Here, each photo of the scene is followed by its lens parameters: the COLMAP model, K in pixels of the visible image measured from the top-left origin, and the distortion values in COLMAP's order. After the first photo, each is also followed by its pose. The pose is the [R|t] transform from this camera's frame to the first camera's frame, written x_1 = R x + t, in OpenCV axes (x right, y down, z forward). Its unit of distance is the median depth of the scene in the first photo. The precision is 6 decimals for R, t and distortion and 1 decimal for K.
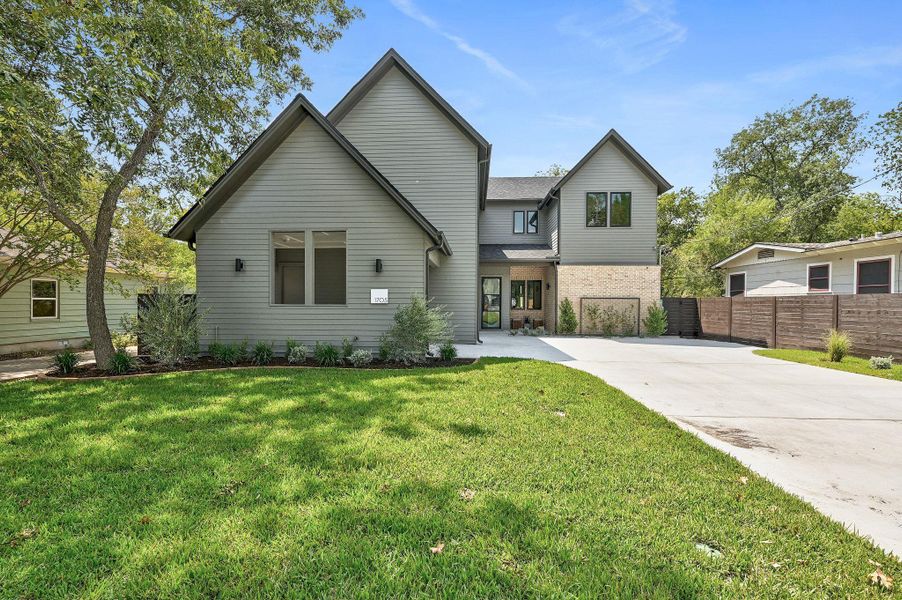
lens RADIAL K [[358.2, 0, 457.8], [0, 358.2, 303.9], [0, 0, 1]] dist [-0.000380, 0.000007]
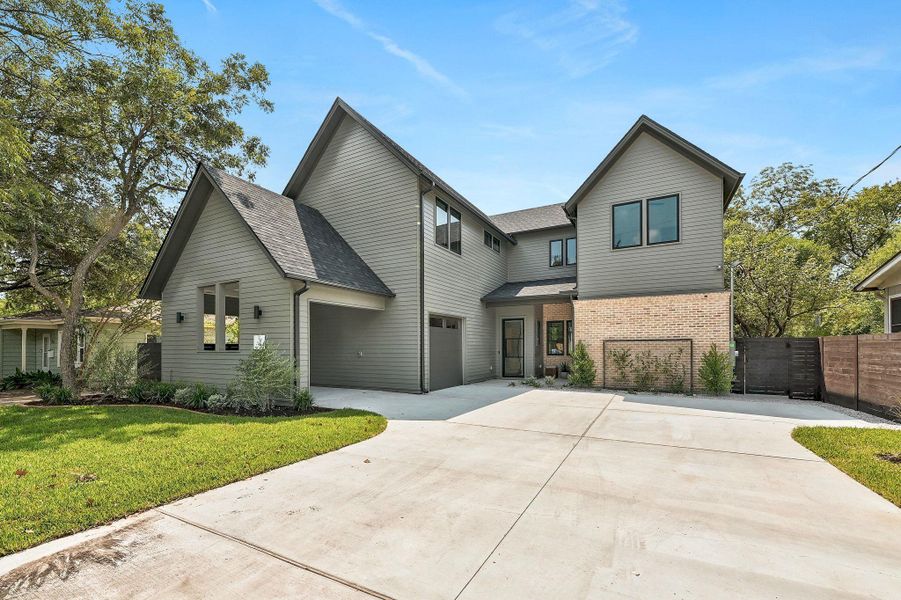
lens RADIAL K [[357.8, 0, 469.6], [0, 357.8, 344.0], [0, 0, 1]] dist [-0.000380, 0.000007]
pose [[0.914914, -0.014173, -0.403400, 0.389146], [0.007099, 0.999794, -0.019025, 0.003439], [0.403586, 0.014542, 0.914826, 0.171369]]
